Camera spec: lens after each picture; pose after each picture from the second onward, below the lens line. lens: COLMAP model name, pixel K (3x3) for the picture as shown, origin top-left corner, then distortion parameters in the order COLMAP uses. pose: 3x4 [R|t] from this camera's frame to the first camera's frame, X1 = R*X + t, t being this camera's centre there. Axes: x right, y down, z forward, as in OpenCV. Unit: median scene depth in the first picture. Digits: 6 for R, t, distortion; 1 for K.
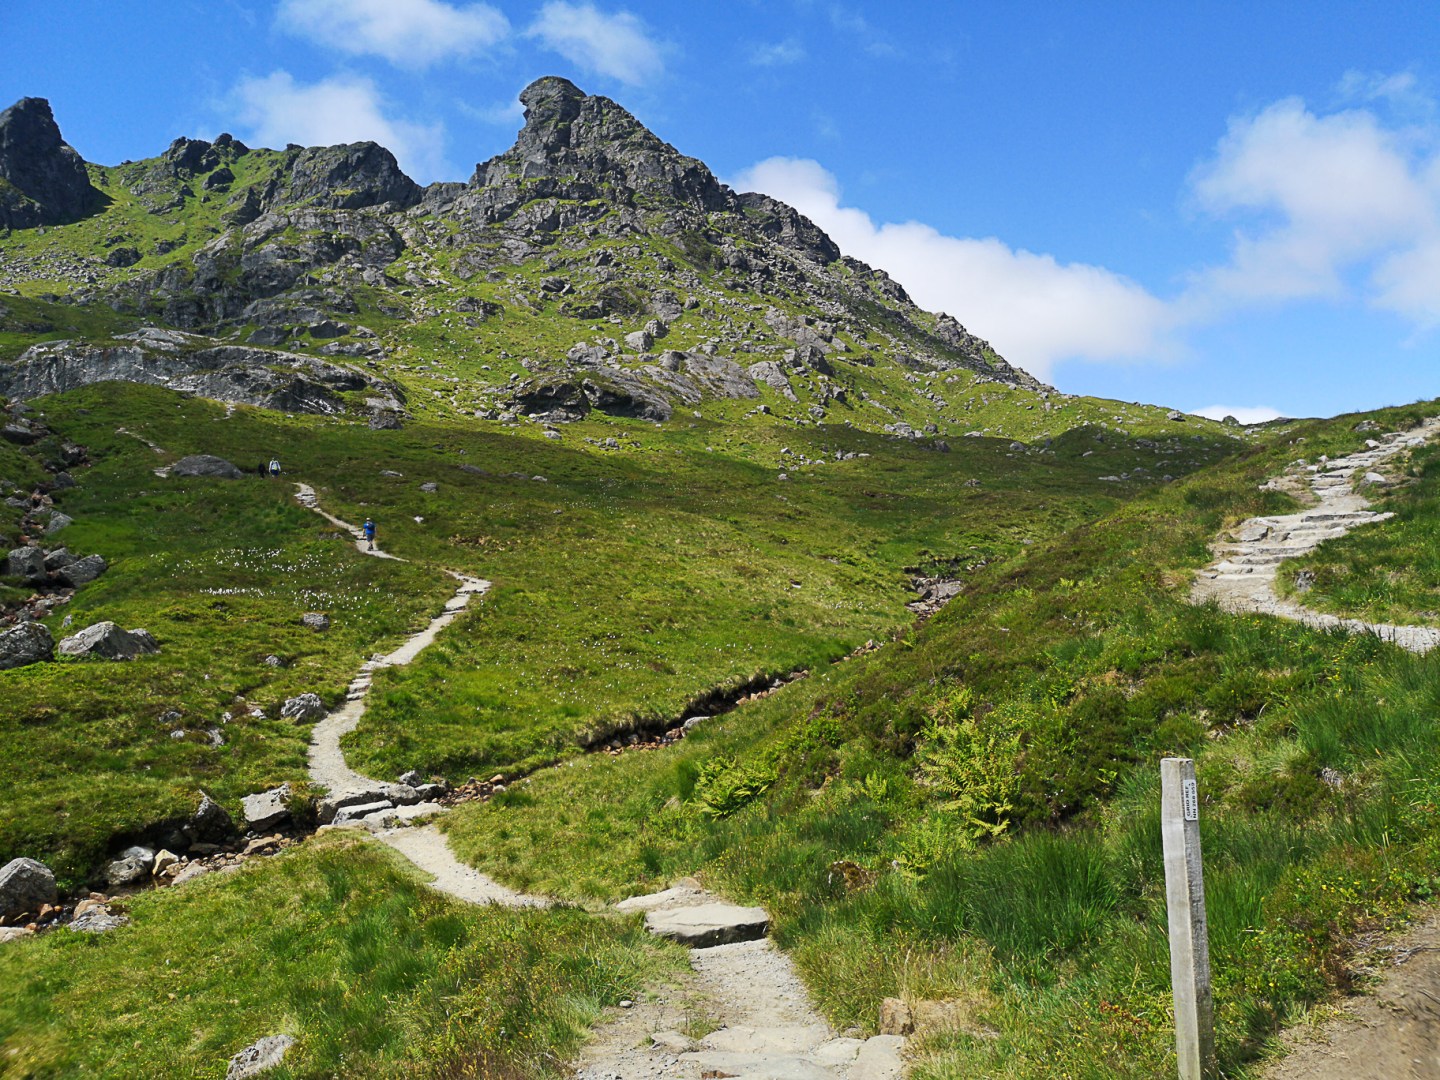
lens RADIAL K [[1102.5, 0, 738.4], [0, 1102.5, 539.9], [0, 0, 1]] dist [0.012392, 0.002949]
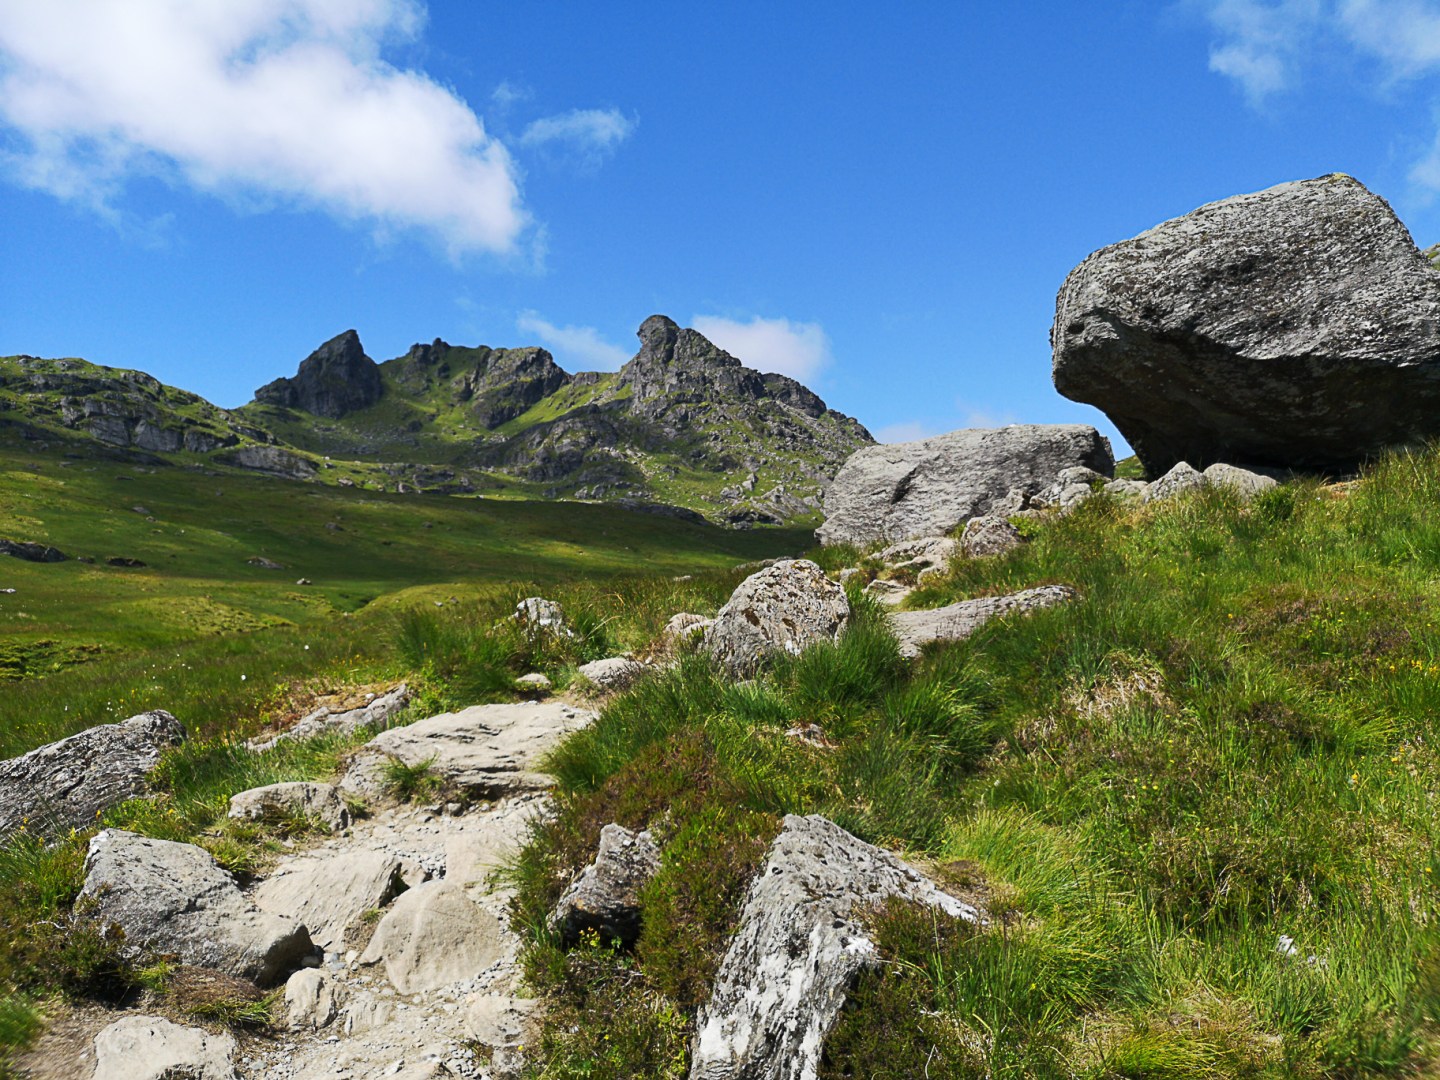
lens RADIAL K [[1102.5, 0, 738.4], [0, 1102.5, 539.9], [0, 0, 1]] dist [0.012392, 0.002949]
pose [[0.999388, -0.011574, 0.033017, -0.139268], [0.013928, 0.997307, -0.072012, 0.062282], [-0.032094, 0.072428, 0.996857, -0.874514]]
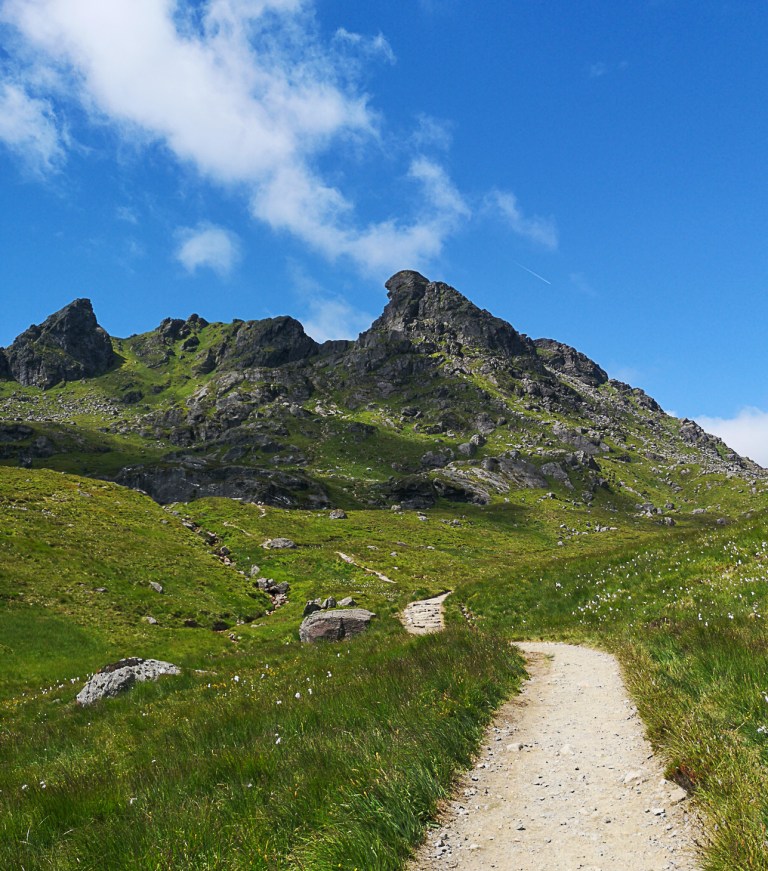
lens RADIAL K [[835.2, 0, 411.3], [0, 835.2, 472.8], [0, 0, 1]] dist [0.035353, -0.002089]
pose [[0.988926, -0.012861, -0.147850, 0.002028], [-0.006782, 0.991281, -0.131587, 0.001759], [0.148254, 0.131133, 0.980217, -0.095918]]
